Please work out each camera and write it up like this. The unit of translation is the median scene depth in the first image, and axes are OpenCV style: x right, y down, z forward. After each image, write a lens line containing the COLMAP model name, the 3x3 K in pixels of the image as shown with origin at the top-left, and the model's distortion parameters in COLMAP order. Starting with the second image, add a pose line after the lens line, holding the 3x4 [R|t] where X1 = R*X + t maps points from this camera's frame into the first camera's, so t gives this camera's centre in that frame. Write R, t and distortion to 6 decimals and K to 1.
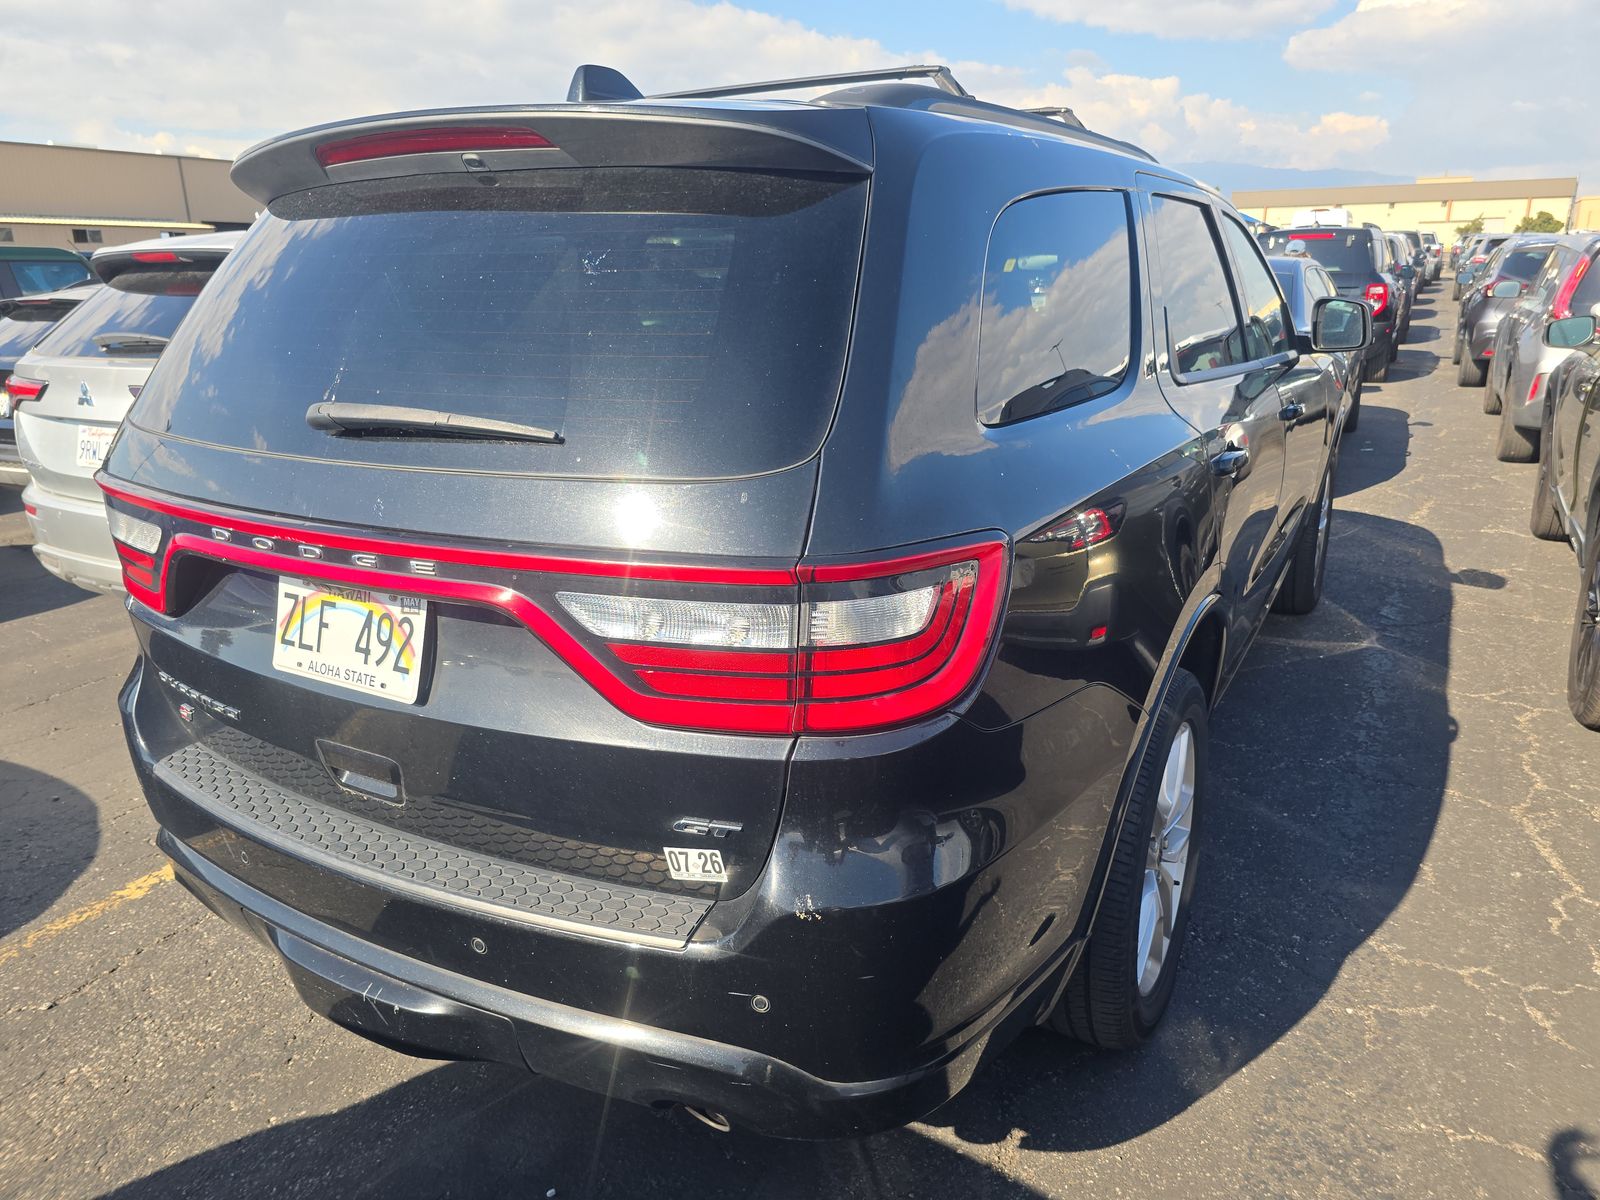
lens RADIAL K [[1090.5, 0, 806.1], [0, 1090.5, 593.6], [0, 0, 1]] dist [0.034466, -0.026760]
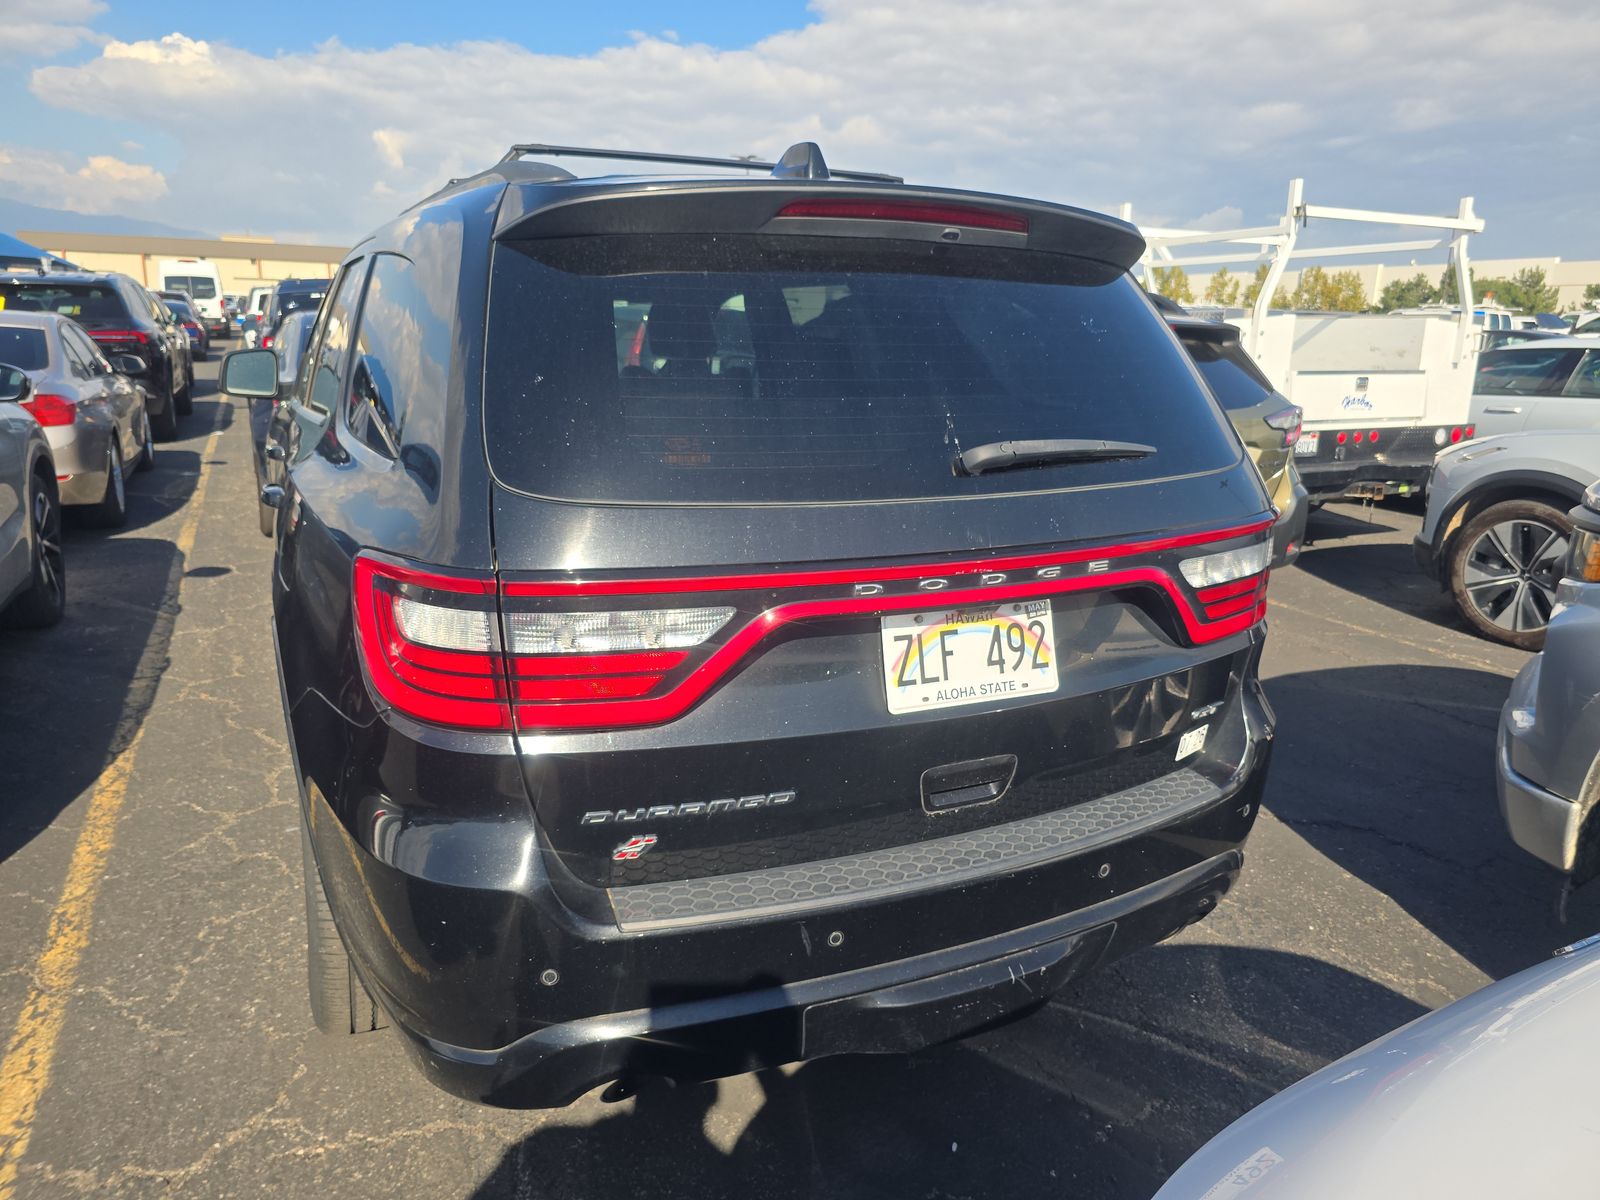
lens RADIAL K [[1087.3, 0, 800.0], [0, 1087.3, 600.0], [0, 0, 1]] dist [0.040358, -0.037439]
pose [[0.575489, -0.174191, 0.799043, -1.378242], [0.205061, 0.976575, 0.065204, -0.122394], [-0.791683, 0.126328, 0.597728, 0.480535]]
